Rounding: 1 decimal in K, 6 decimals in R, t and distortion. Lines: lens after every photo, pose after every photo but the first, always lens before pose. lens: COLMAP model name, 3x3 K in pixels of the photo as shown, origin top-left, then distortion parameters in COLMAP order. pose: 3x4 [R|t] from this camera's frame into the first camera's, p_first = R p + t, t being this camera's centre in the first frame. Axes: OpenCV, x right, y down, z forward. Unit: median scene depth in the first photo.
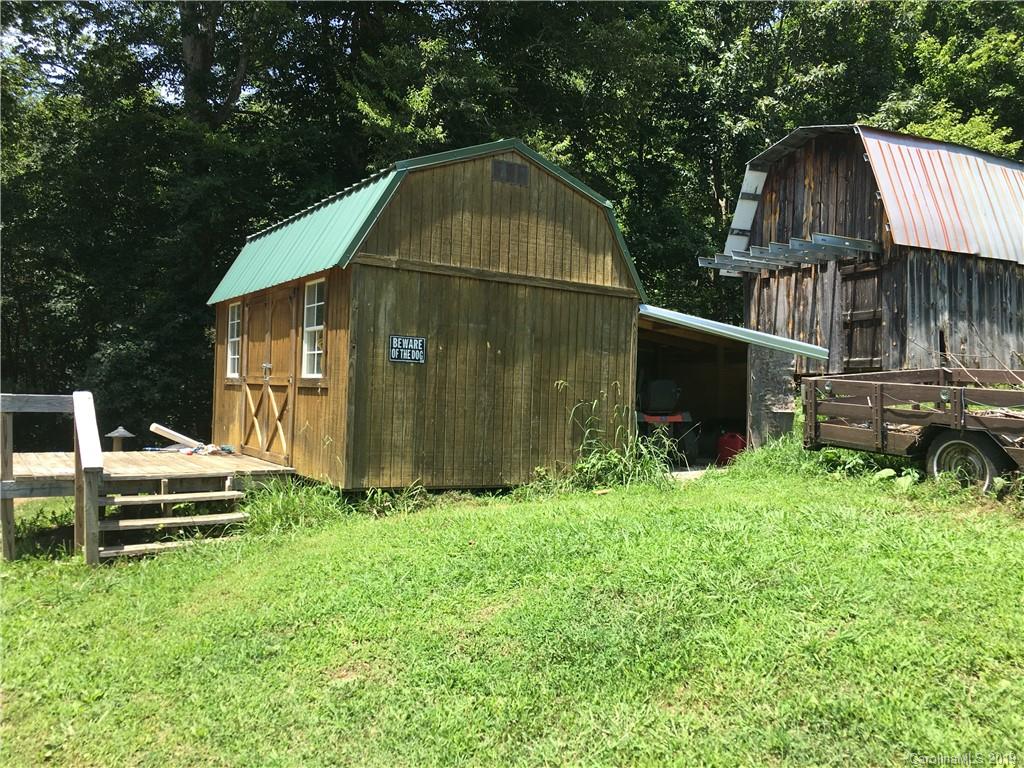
lens RADIAL K [[882.1, 0, 512.0], [0, 882.1, 384.0], [0, 0, 1]] dist [0.005802, 0.001506]
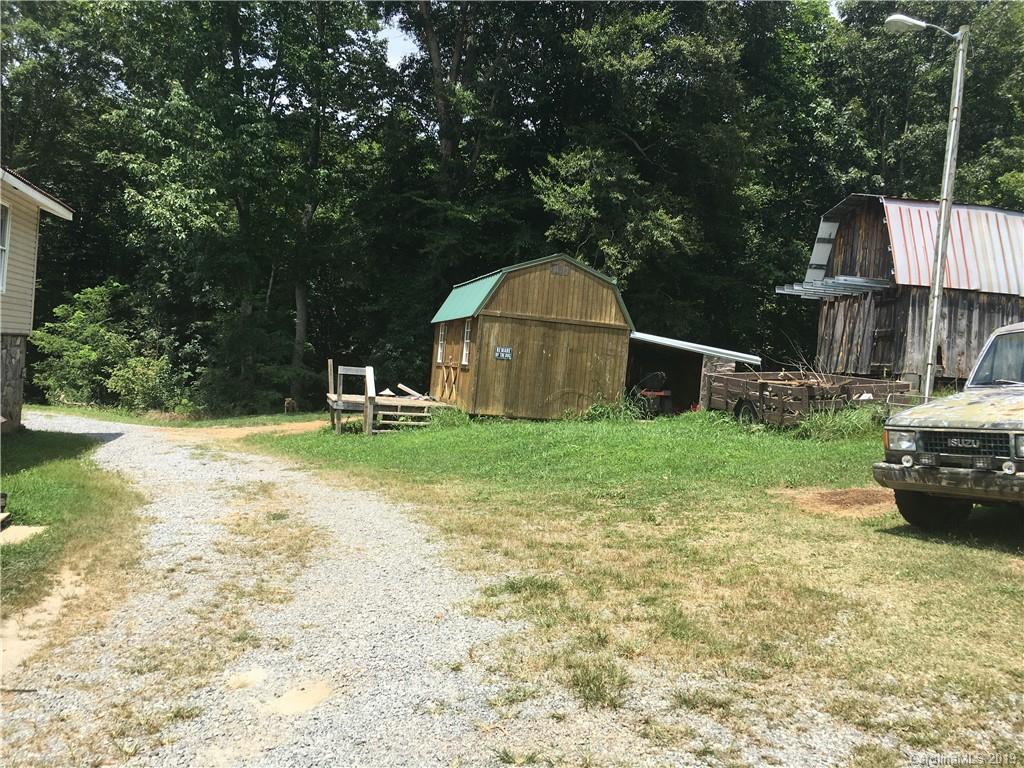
lens RADIAL K [[882.1, 0, 512.0], [0, 882.1, 384.0], [0, 0, 1]] dist [0.005802, 0.001506]
pose [[0.955828, 0.044588, -0.290524, 0.432752], [-0.039728, 0.998955, 0.022607, -0.009858], [0.291228, -0.010066, 0.956601, -0.873875]]
